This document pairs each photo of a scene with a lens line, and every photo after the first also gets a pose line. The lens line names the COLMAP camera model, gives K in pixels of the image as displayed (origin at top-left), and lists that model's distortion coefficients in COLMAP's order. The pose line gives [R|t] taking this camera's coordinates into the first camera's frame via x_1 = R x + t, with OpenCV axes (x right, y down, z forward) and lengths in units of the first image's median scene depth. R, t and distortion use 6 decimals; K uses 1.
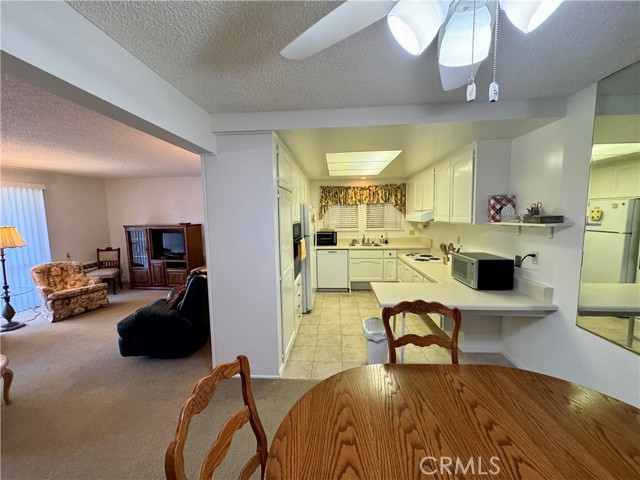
lens RADIAL K [[253.6, 0, 315.6], [0, 253.6, 236.9], [0, 0, 1]] dist [-0.003953, 0.000429]
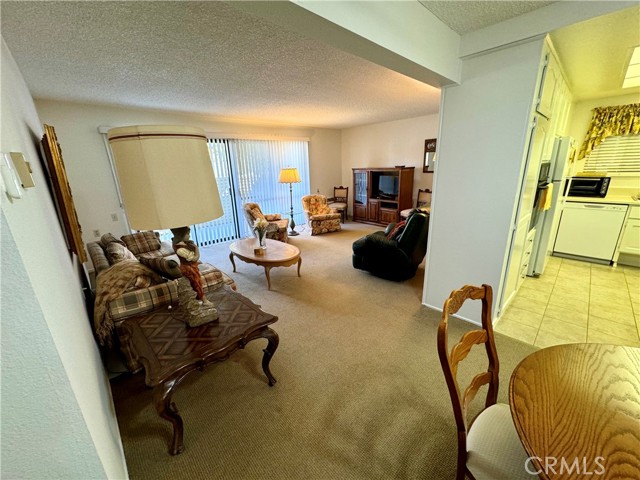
lens RADIAL K [[253.6, 0, 315.0], [0, 253.6, 238.2], [0, 0, 1]] dist [-0.003953, 0.000429]
pose [[0.741919, 0.172600, -0.647893, -0.055855], [-0.033926, 0.974724, 0.220819, 0.023531], [0.669630, -0.141850, 0.729023, -0.067573]]
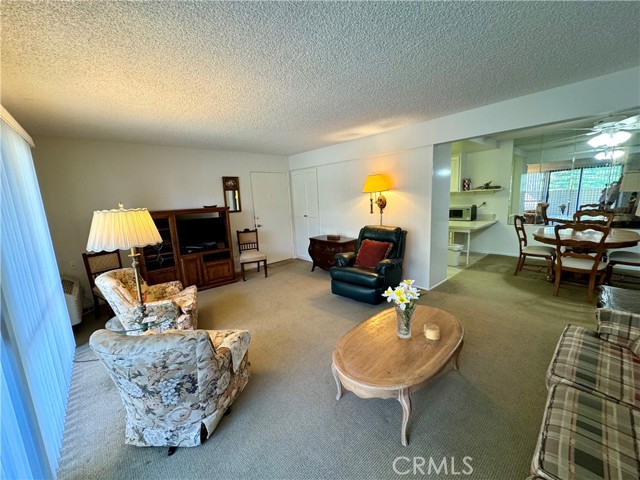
lens RADIAL K [[253.6, 0, 319.2], [0, 253.6, 240.4], [0, 0, 1]] dist [-0.003953, 0.000429]
pose [[0.686423, -0.130204, 0.715451, -1.539667], [0.108136, 0.991178, 0.076634, 0.051722], [-0.719118, 0.024762, 0.694447, 0.341239]]
